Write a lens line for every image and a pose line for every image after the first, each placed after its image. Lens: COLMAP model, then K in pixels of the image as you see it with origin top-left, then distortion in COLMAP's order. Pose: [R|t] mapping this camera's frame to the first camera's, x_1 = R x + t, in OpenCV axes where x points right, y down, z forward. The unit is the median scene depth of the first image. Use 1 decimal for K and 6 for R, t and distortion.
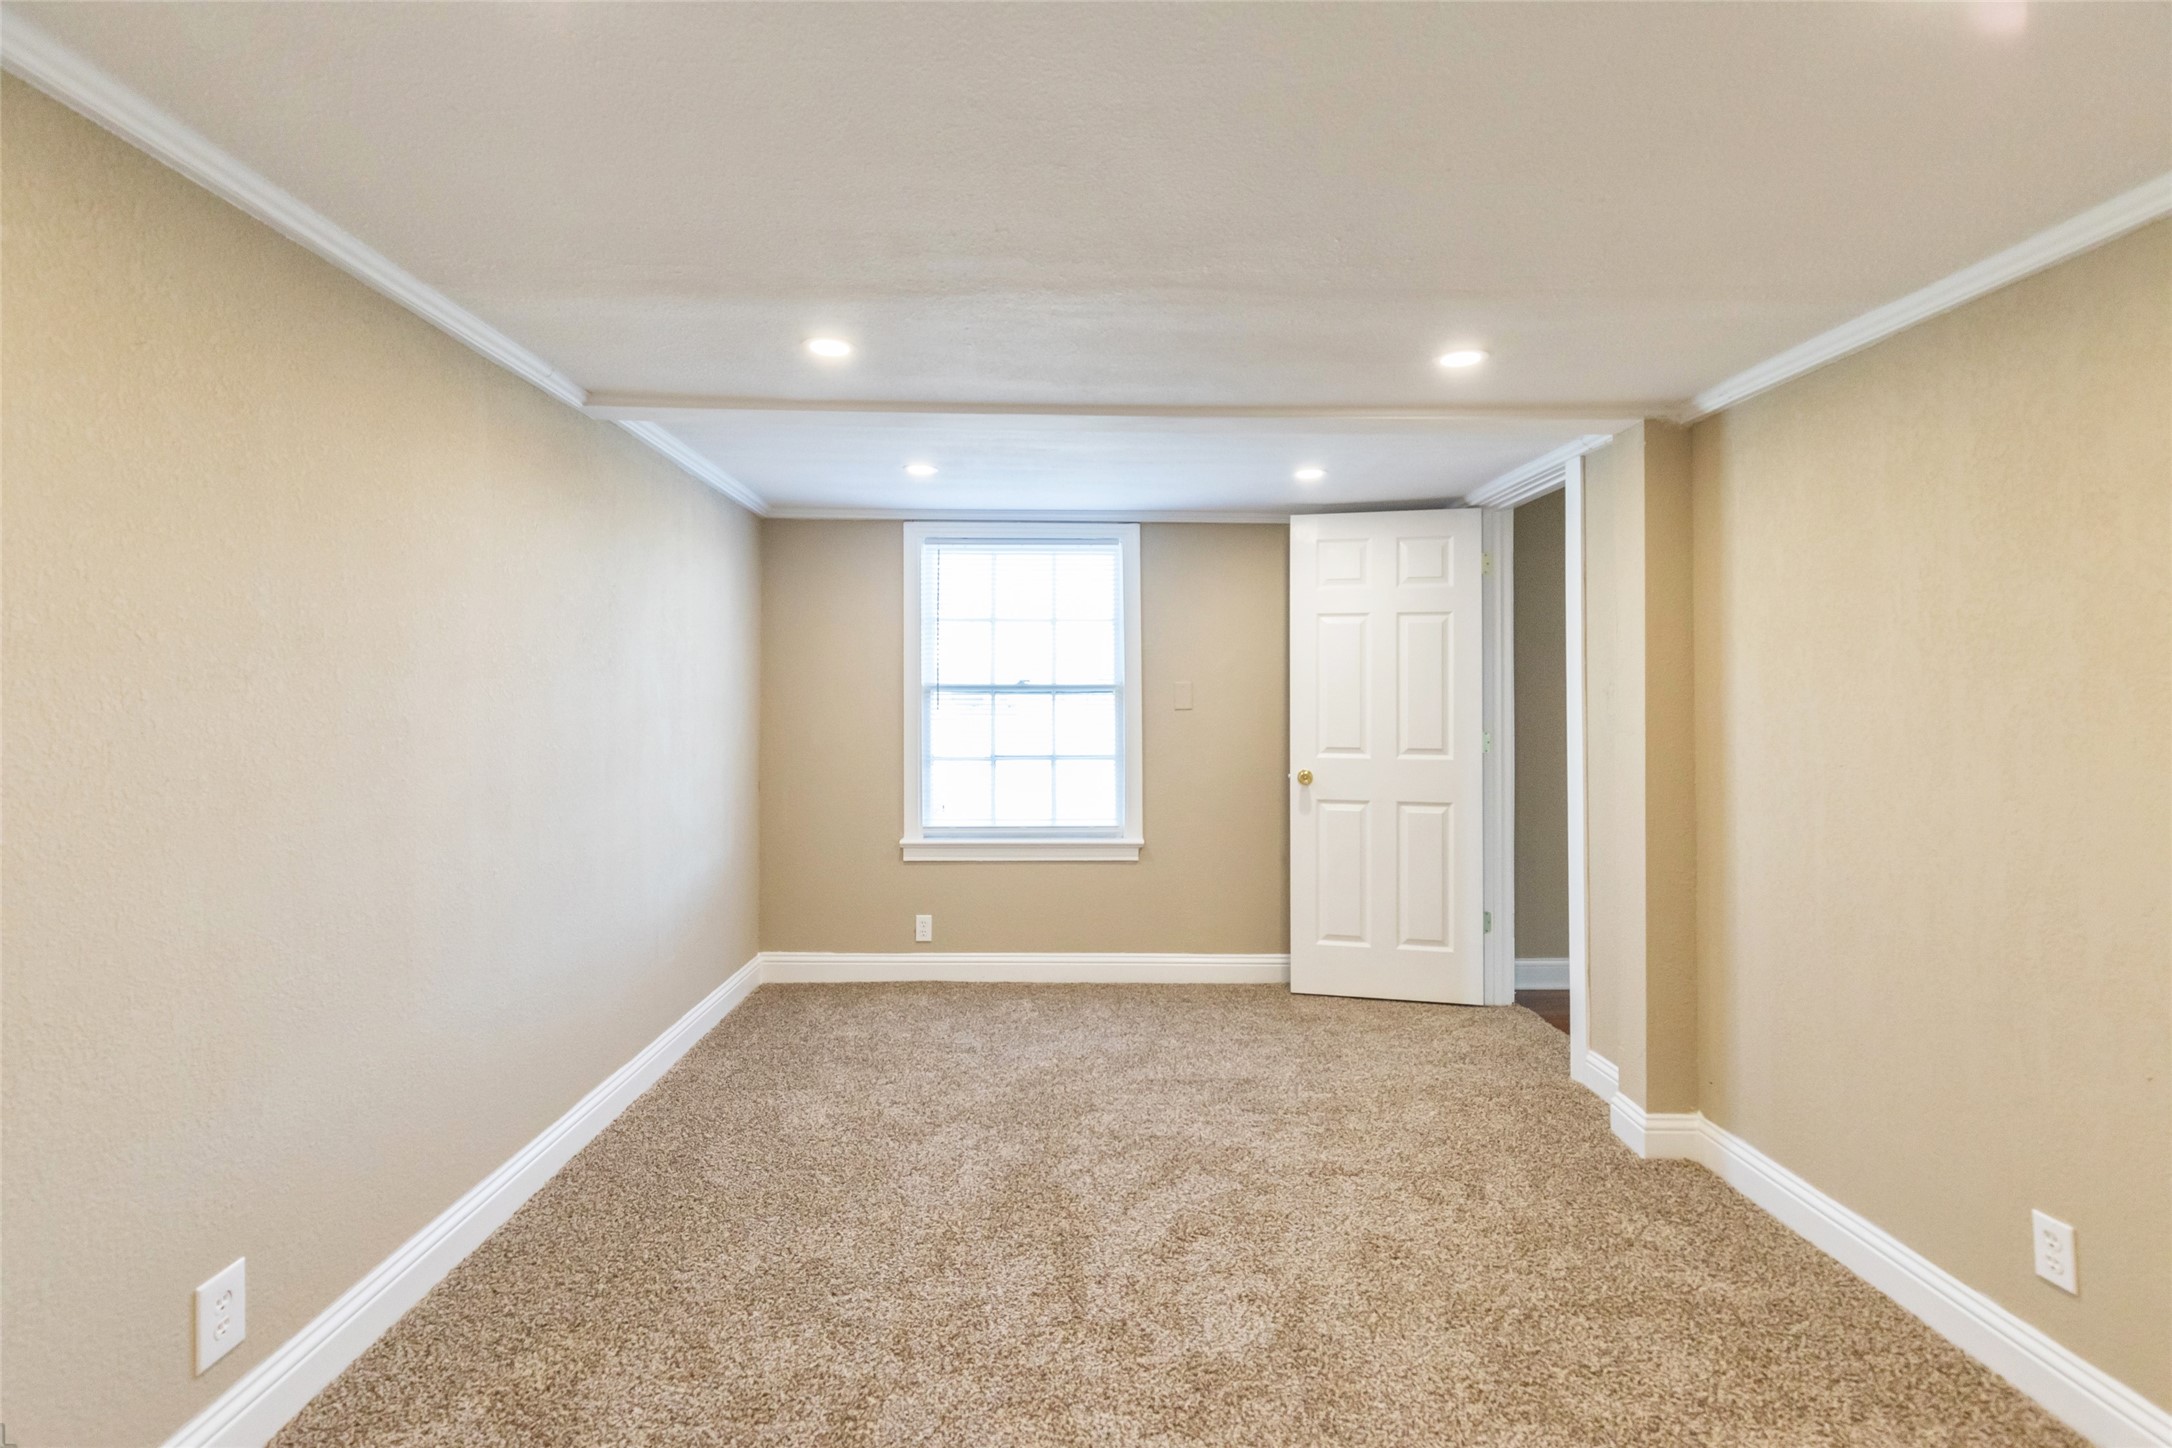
lens RADIAL K [[1008.5, 0, 1091.6], [0, 1008.5, 710.5], [0, 0, 1]] dist [0.010259, 0.000624]
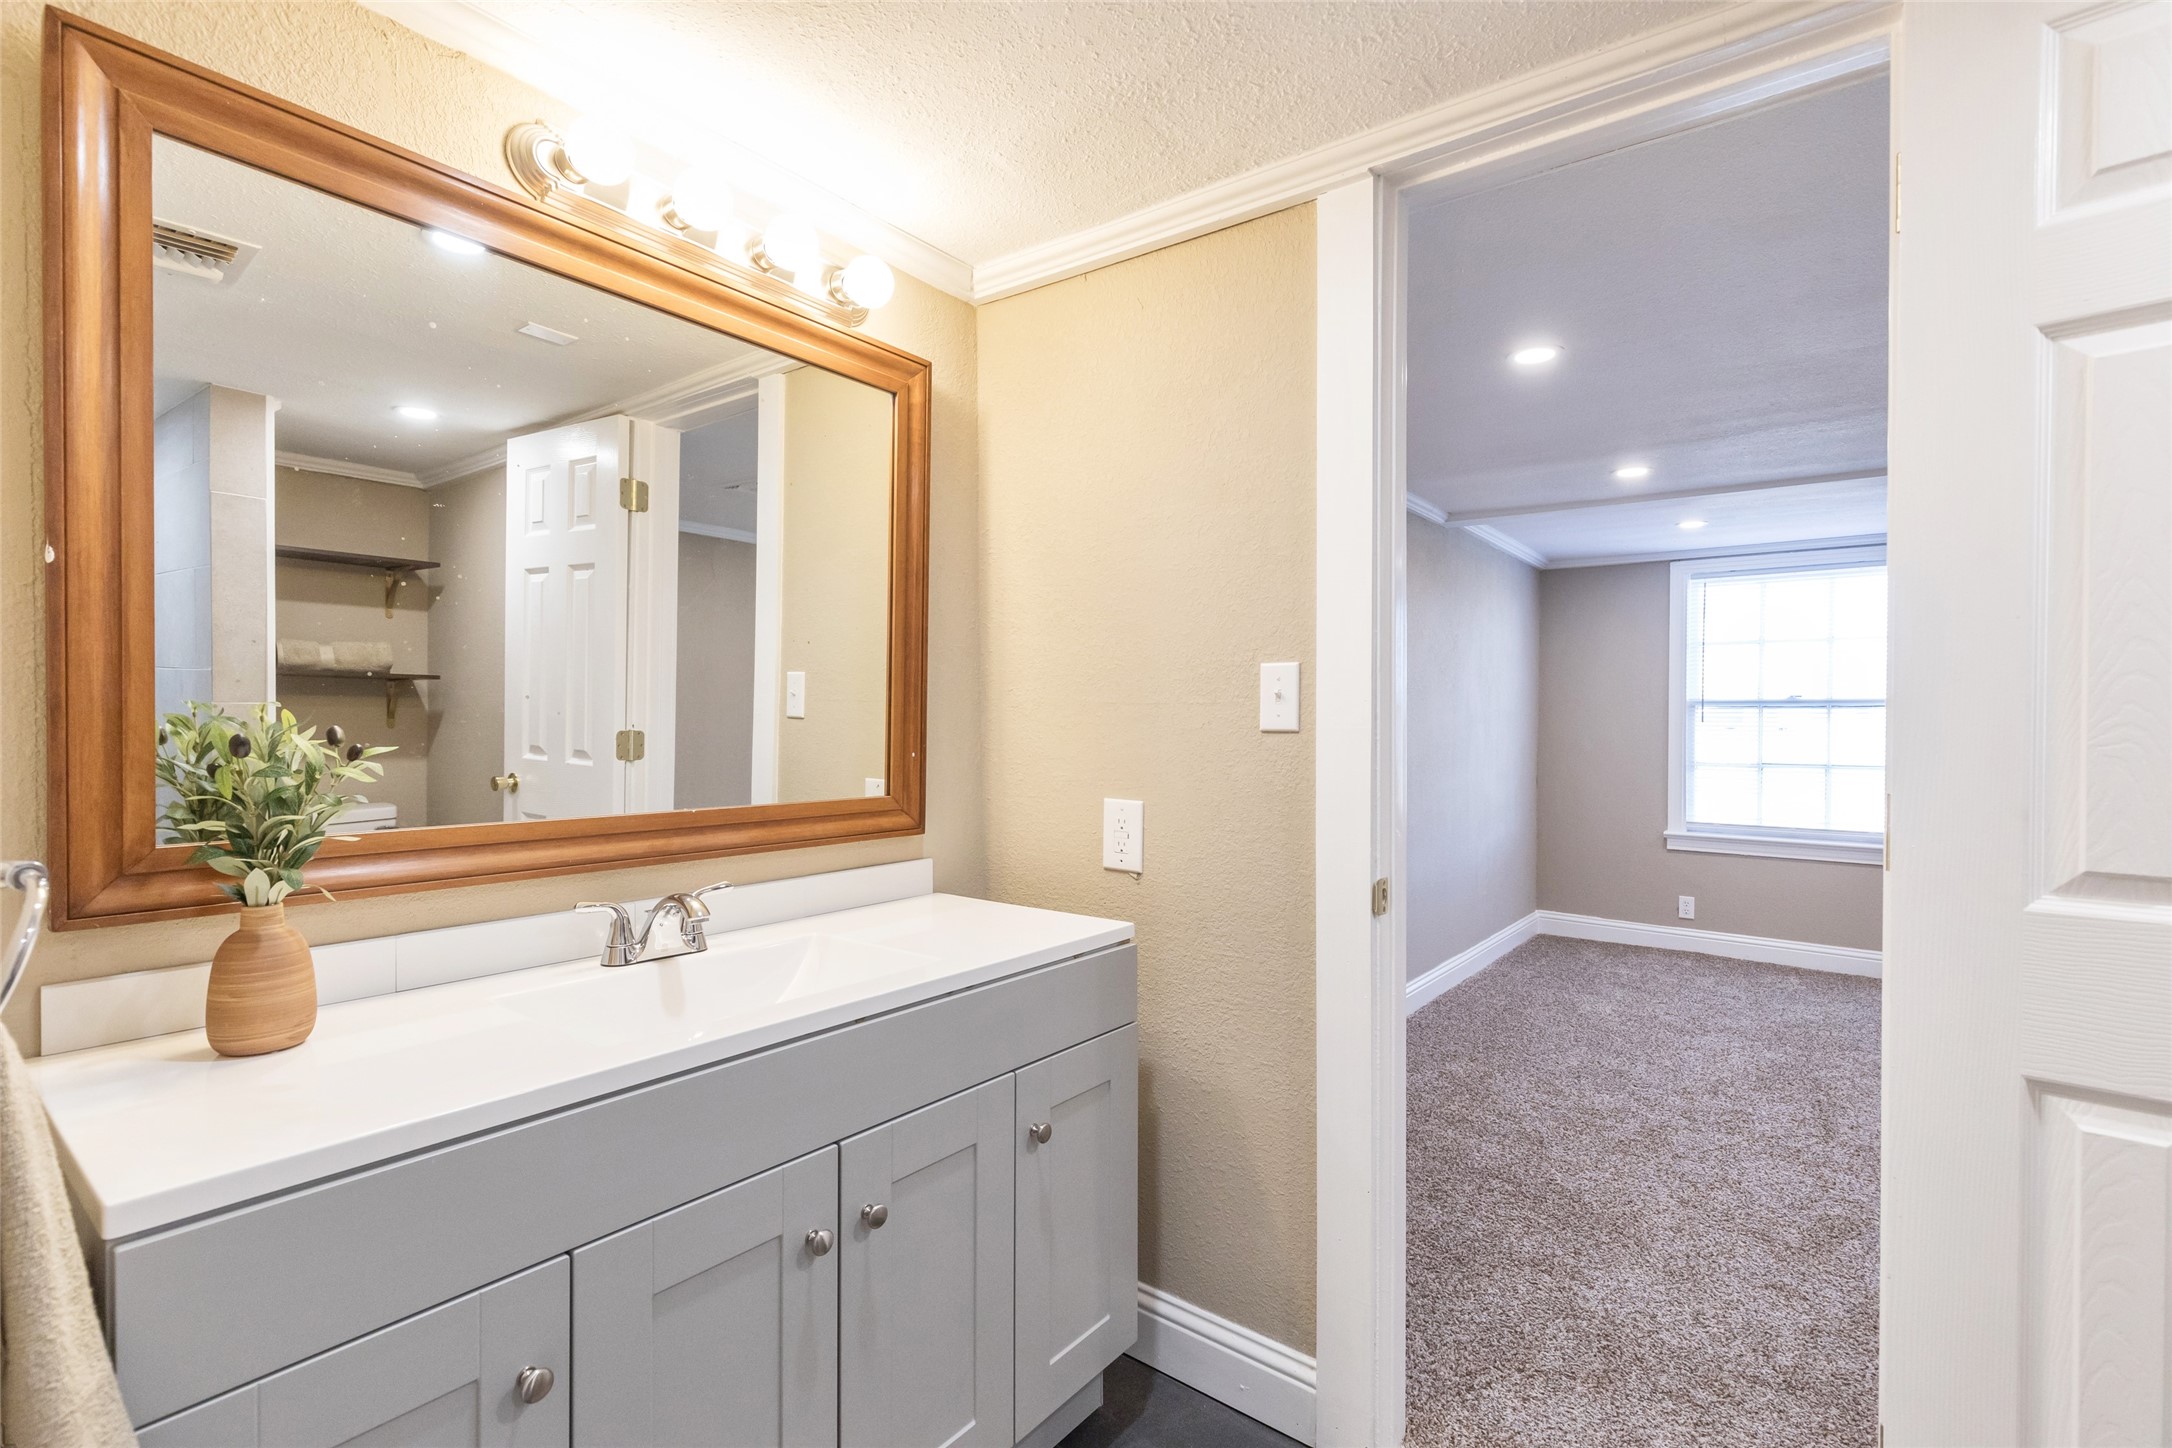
lens RADIAL K [[1008.5, 0, 1060.0], [0, 1008.5, 725.4], [0, 0, 1]] dist [0.010259, 0.000624]
pose [[0.764547, 0.010878, -0.644477, 0.038164], [-0.012914, 0.999915, 0.001558, 0.012512], [0.644439, 0.007132, 0.764623, -0.419417]]
